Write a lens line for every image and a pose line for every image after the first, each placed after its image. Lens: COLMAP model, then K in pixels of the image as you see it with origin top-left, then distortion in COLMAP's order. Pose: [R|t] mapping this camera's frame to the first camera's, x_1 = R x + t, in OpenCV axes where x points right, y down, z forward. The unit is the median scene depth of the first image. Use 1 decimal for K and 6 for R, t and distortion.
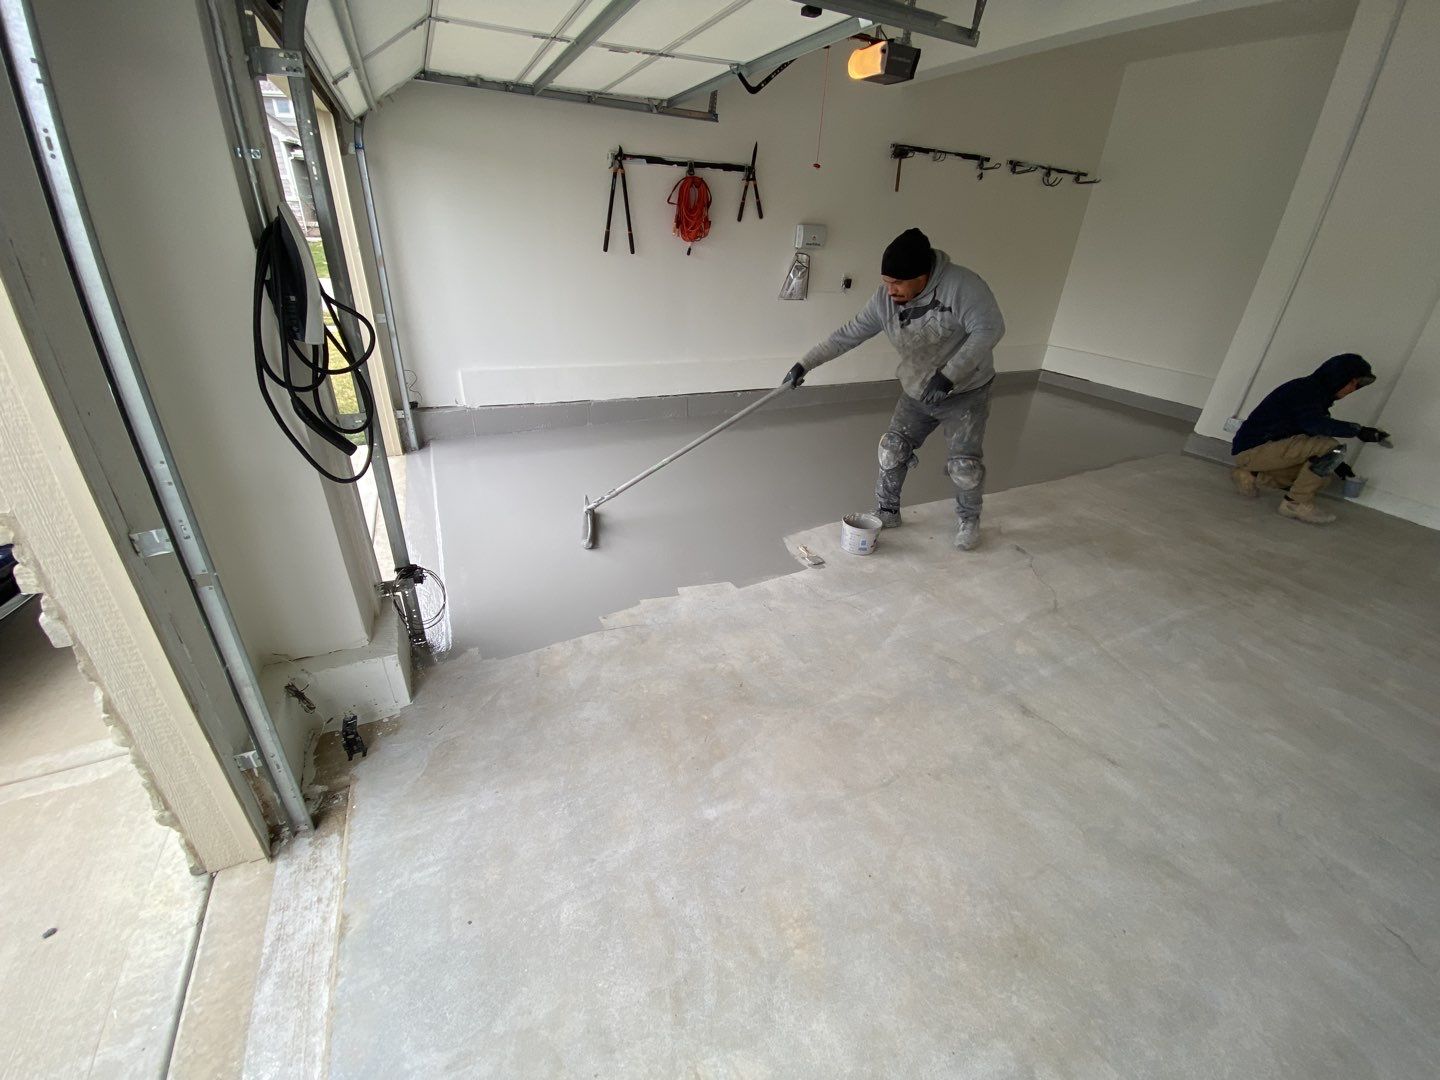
lens RADIAL K [[583.8, 0, 713.3], [0, 583.8, 541.9], [0, 0, 1]] dist [0.006870, -0.014496]
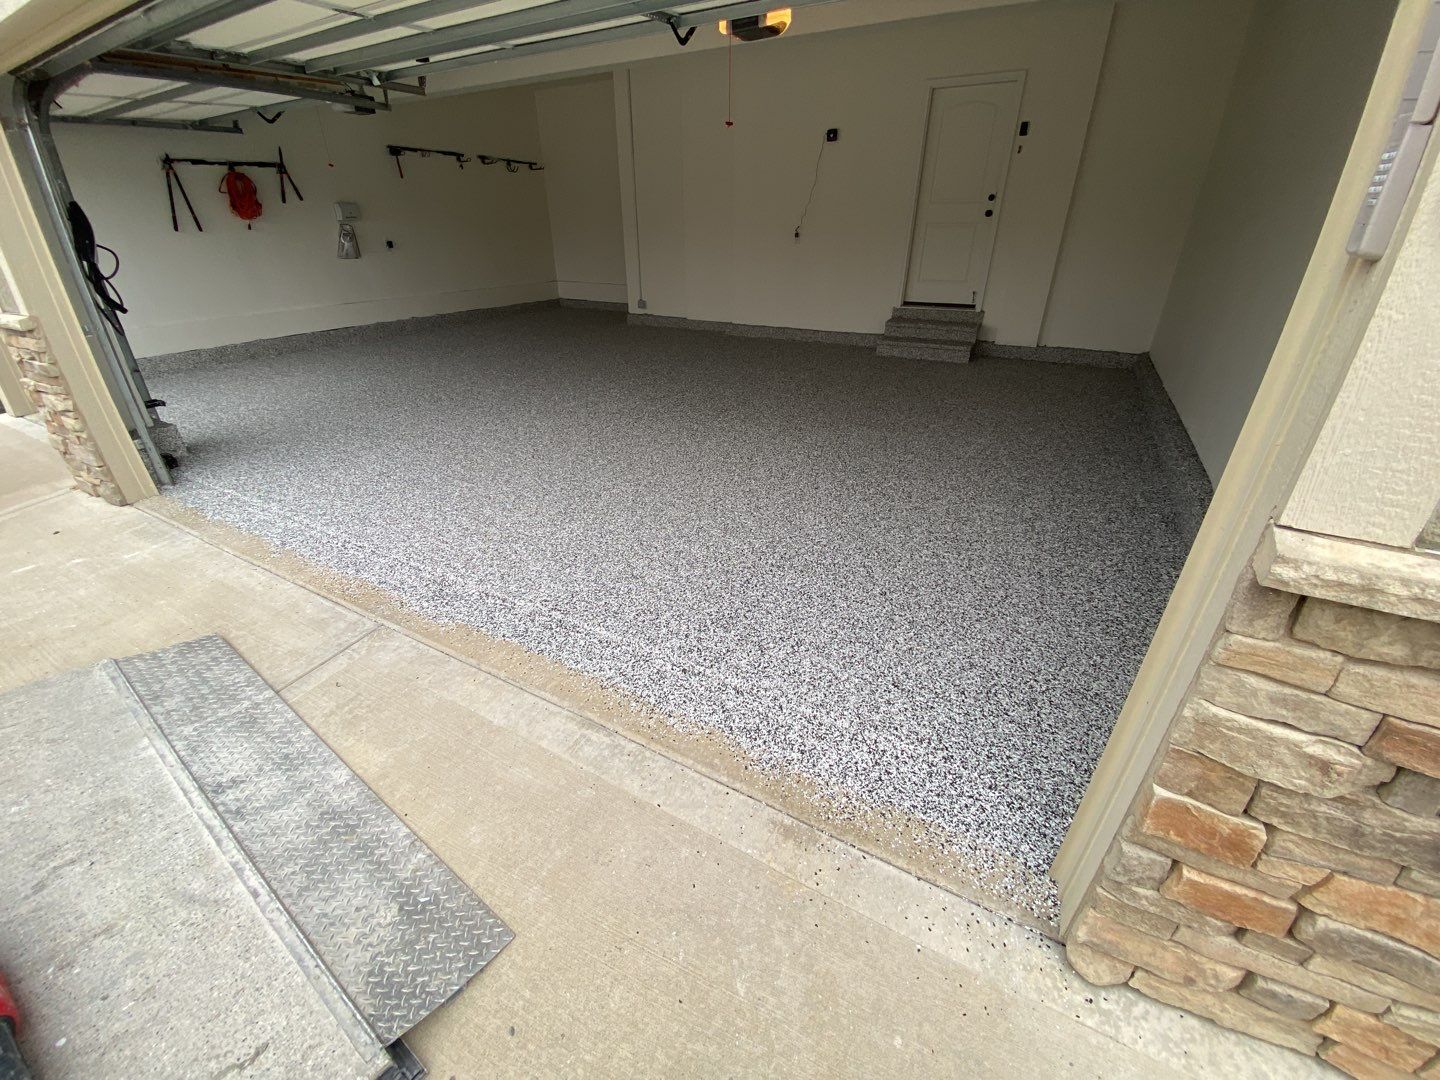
lens RADIAL K [[583.8, 0, 719.9], [0, 583.8, 538.7], [0, 0, 1]] dist [0.006870, -0.014496]
pose [[0.806158, -0.317412, 0.499358, -0.063924], [0.305475, 0.946035, 0.108182, 0.370722], [-0.506749, 0.065329, 0.859615, -0.655054]]
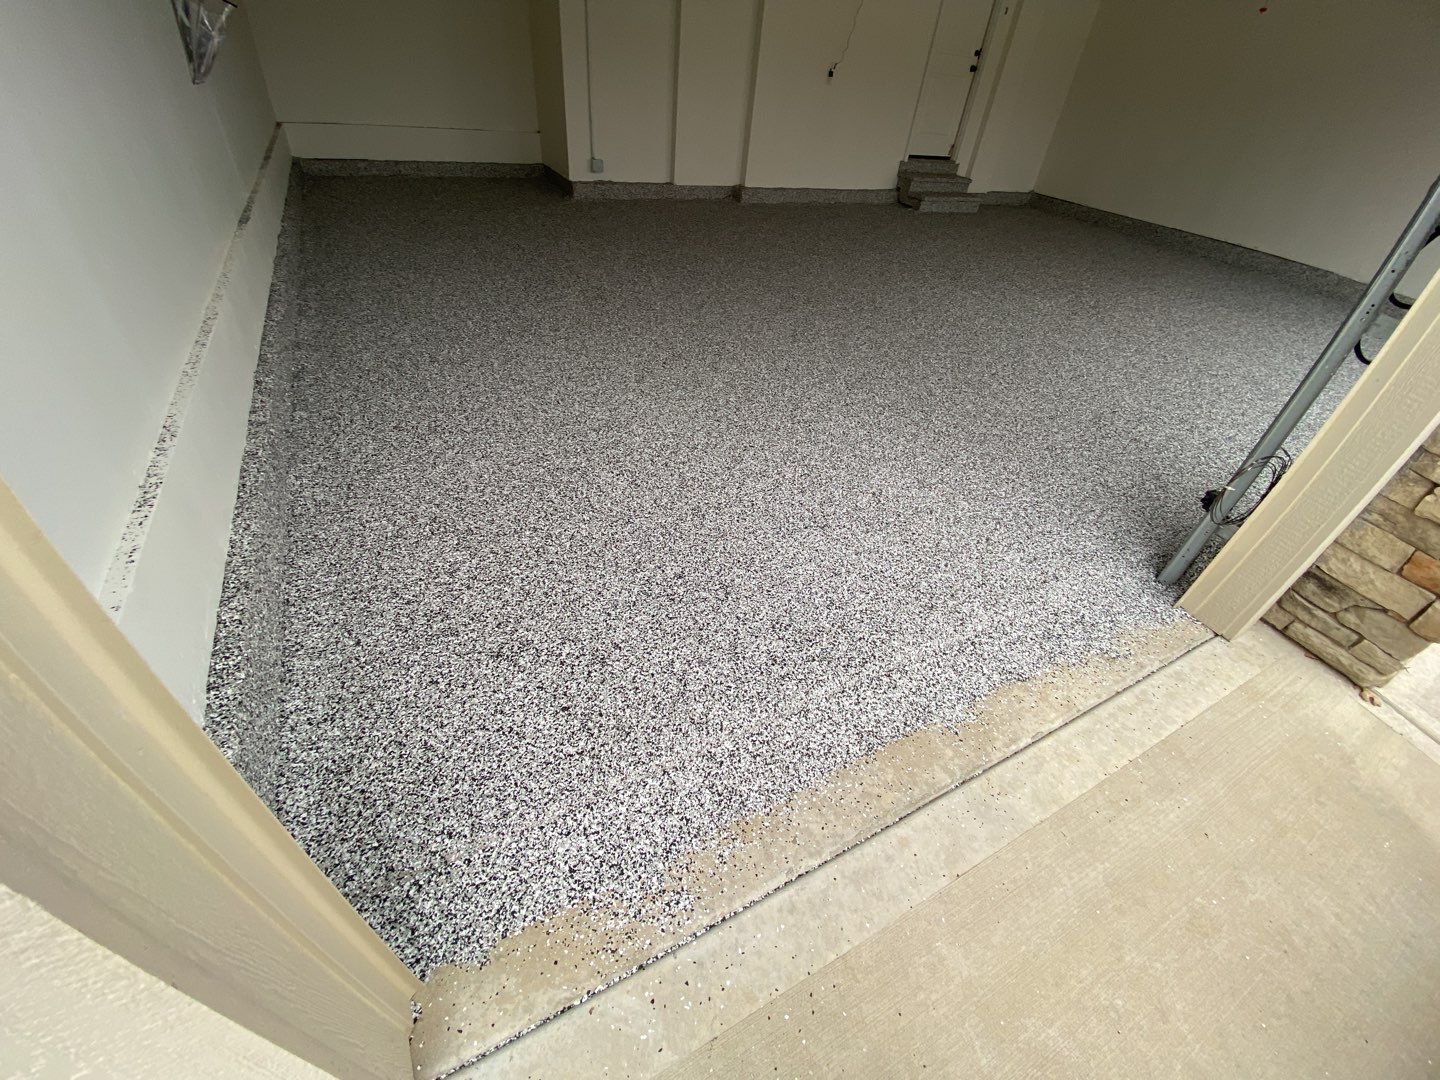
lens RADIAL K [[583.8, 0, 717.7], [0, 583.8, 534.6], [0, 0, 1]] dist [0.006870, -0.014496]
pose [[-0.048075, -0.665312, 0.745016, -0.538210], [0.377500, 0.678455, 0.630232, -0.343095], [-0.924761, 0.311541, 0.218539, 0.717631]]
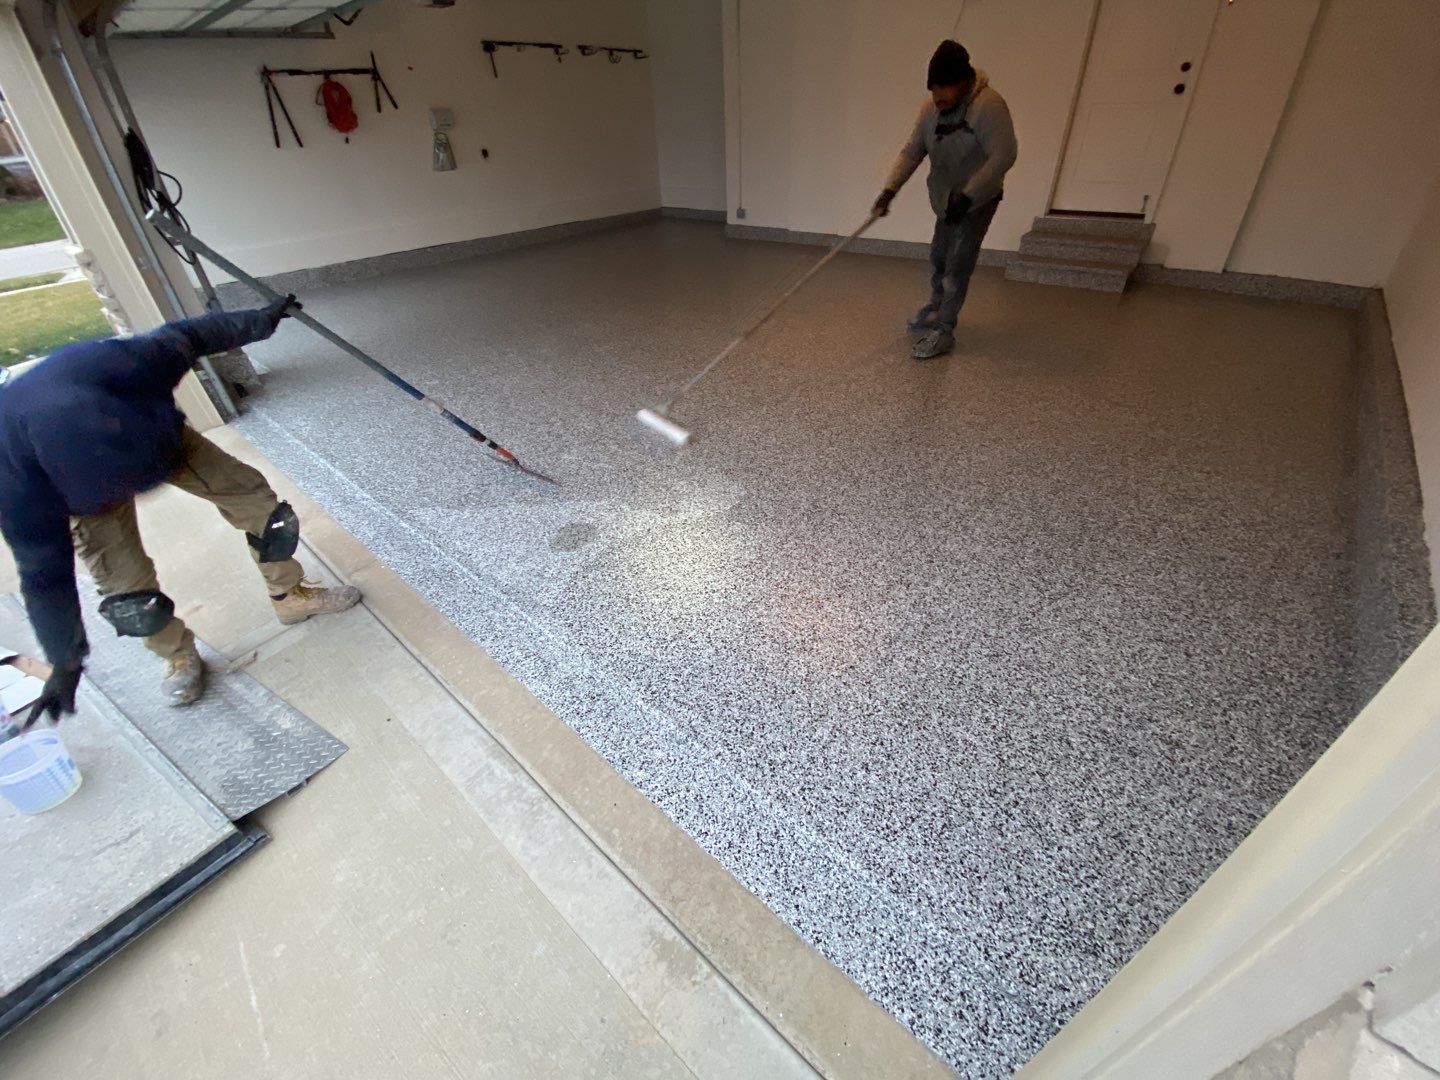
lens RADIAL K [[583.8, 0, 717.0], [0, 583.8, 537.9], [0, 0, 1]] dist [0.006870, -0.014496]
pose [[0.911077, -0.300074, 0.282656, 0.082895], [0.257196, 0.949614, 0.179119, 0.353804], [-0.322163, -0.090493, 0.942349, -0.621886]]
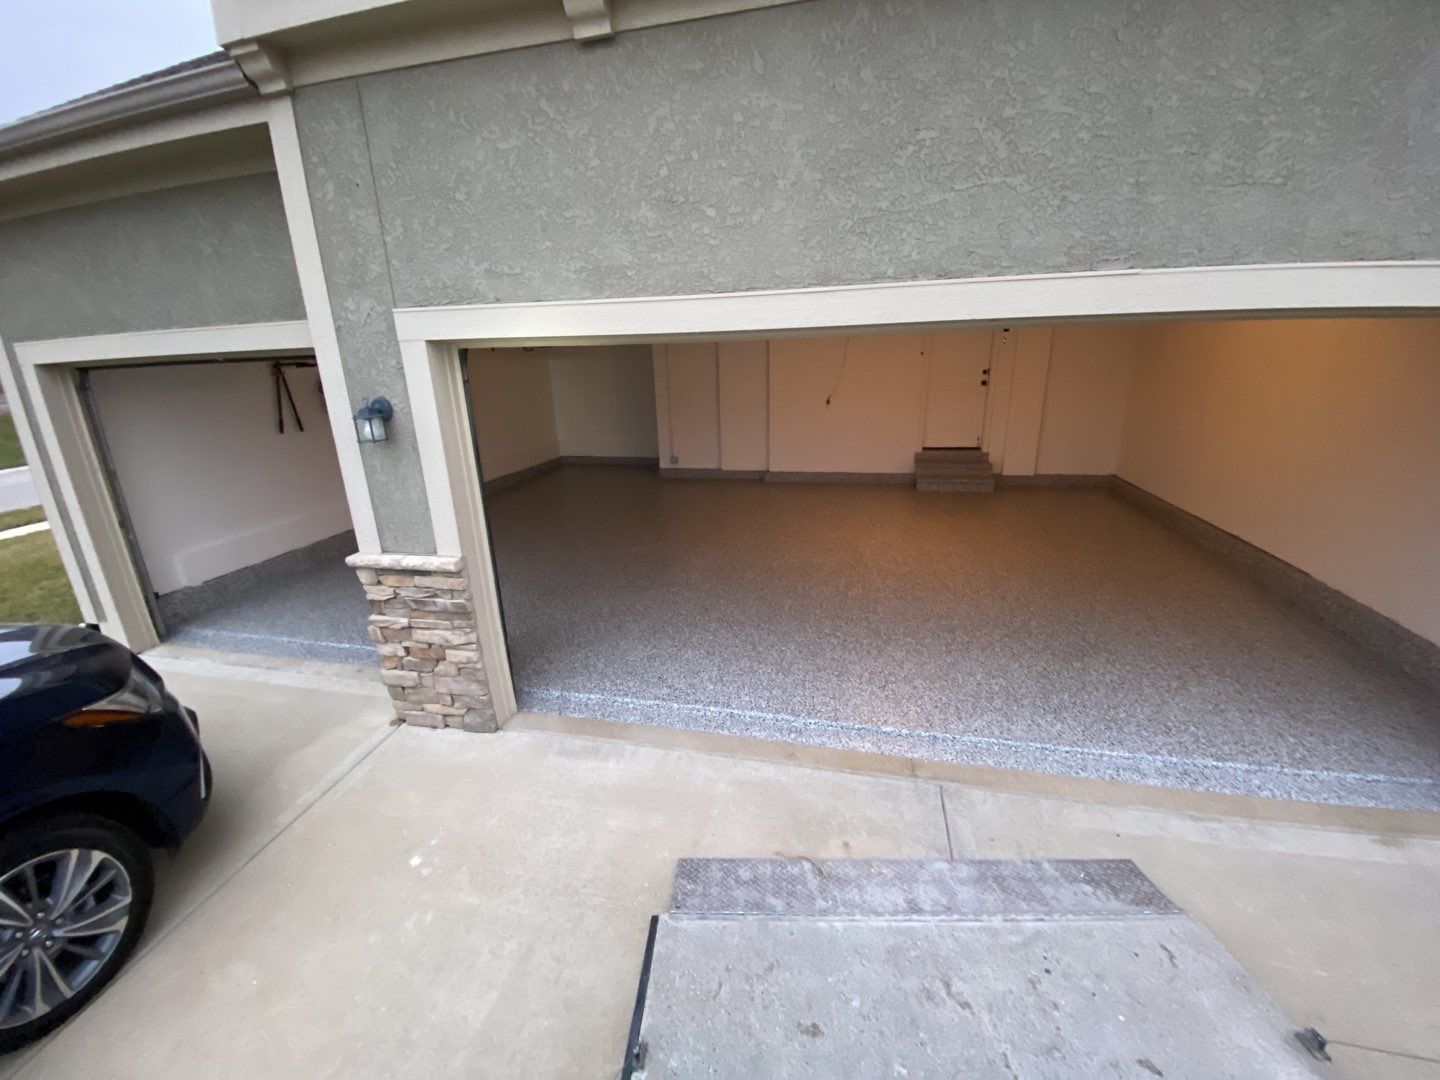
lens RADIAL K [[583.8, 0, 719.4], [0, 583.8, 531.6], [0, 0, 1]] dist [0.006870, -0.014496]
pose [[0.609211, -0.289296, 0.738356, -0.575445], [0.415888, 0.909321, 0.013137, 0.067665], [-0.675203, 0.299070, 0.674283, -0.401339]]
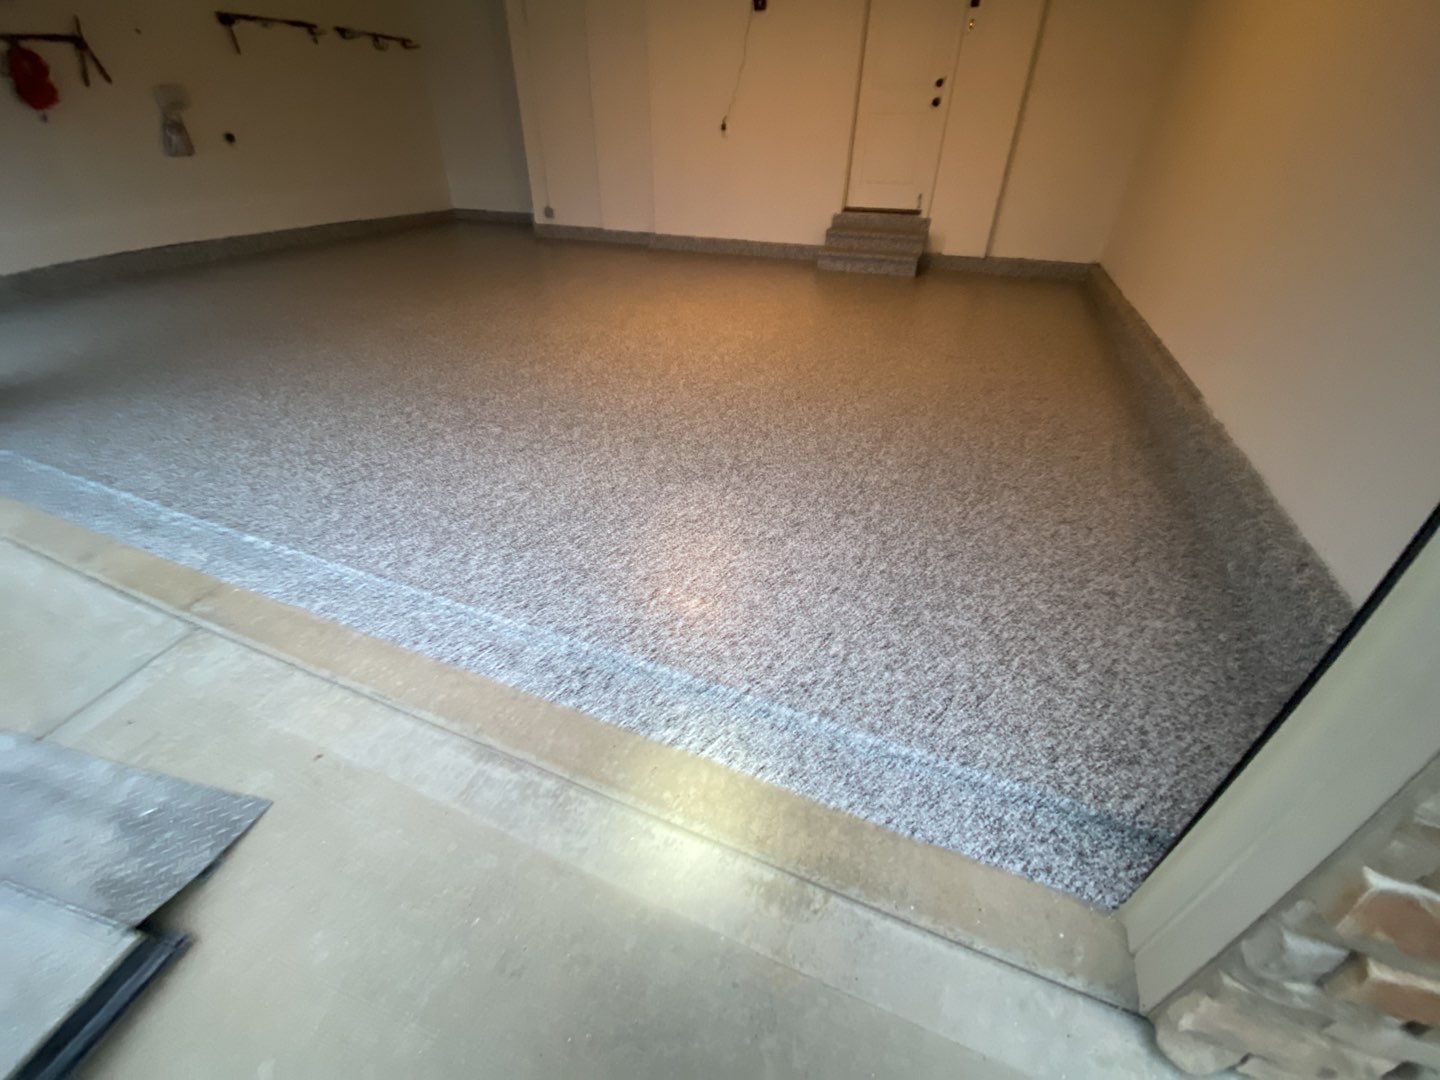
lens RADIAL K [[583.8, 0, 722.4], [0, 583.8, 537.1], [0, 0, 1]] dist [0.006870, -0.014496]
pose [[0.728864, -0.411920, 0.546882, -0.006670], [0.333462, 0.911200, 0.241905, 0.375712], [-0.597964, 0.006048, 0.801500, -0.562356]]
